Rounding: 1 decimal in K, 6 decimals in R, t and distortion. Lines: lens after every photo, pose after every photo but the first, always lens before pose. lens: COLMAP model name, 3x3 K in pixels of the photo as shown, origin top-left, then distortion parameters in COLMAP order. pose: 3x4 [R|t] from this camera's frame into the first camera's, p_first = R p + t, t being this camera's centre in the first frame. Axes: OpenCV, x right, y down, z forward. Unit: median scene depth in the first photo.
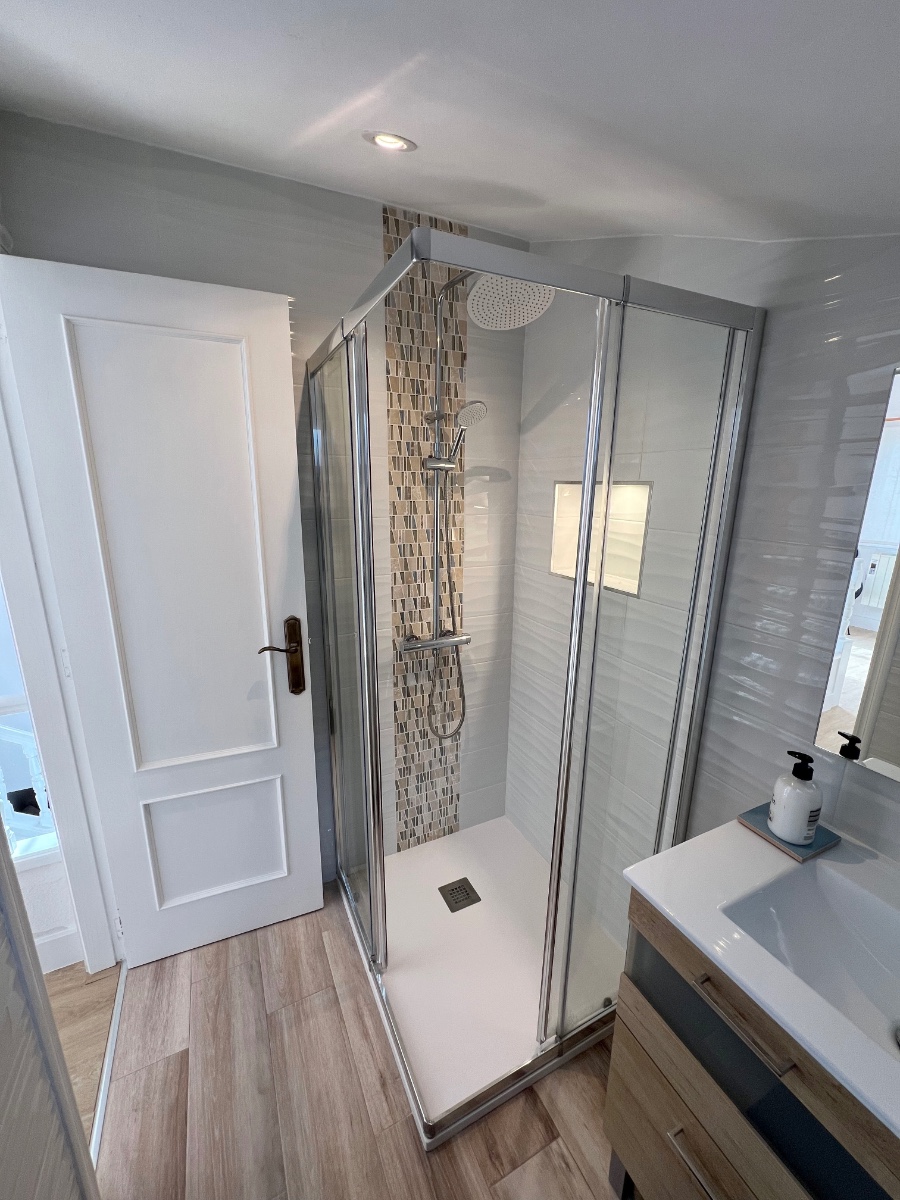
lens RADIAL K [[475.9, 0, 445.3], [0, 475.9, 601.2], [0, 0, 1]] dist [0.000733, -0.000165]
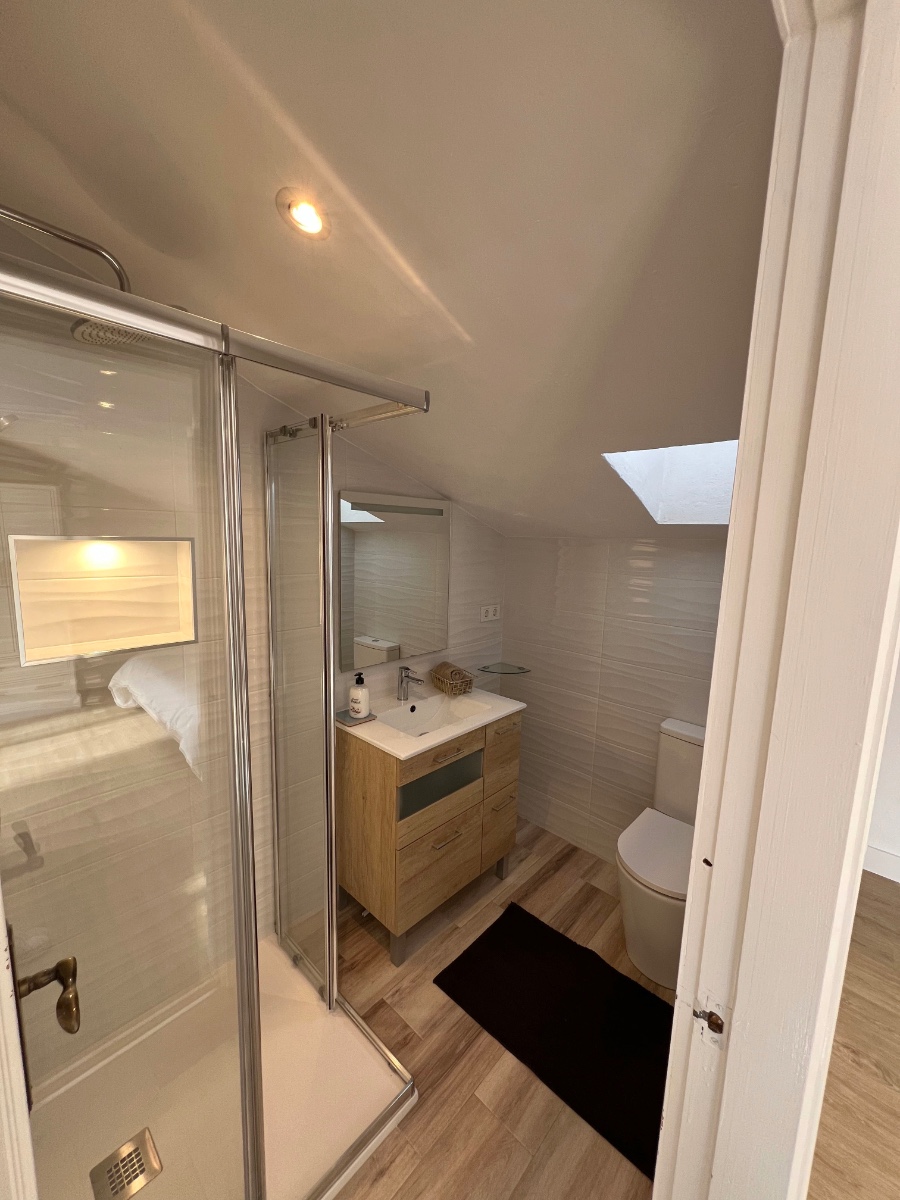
lens RADIAL K [[475.9, 0, 449.1], [0, 475.9, 603.1], [0, 0, 1]] dist [0.000733, -0.000165]
pose [[-0.351995, -0.150274, 0.923860, -0.946178], [0.199298, 0.952361, 0.230843, -0.273648], [-0.914538, 0.265379, -0.305277, 0.930476]]
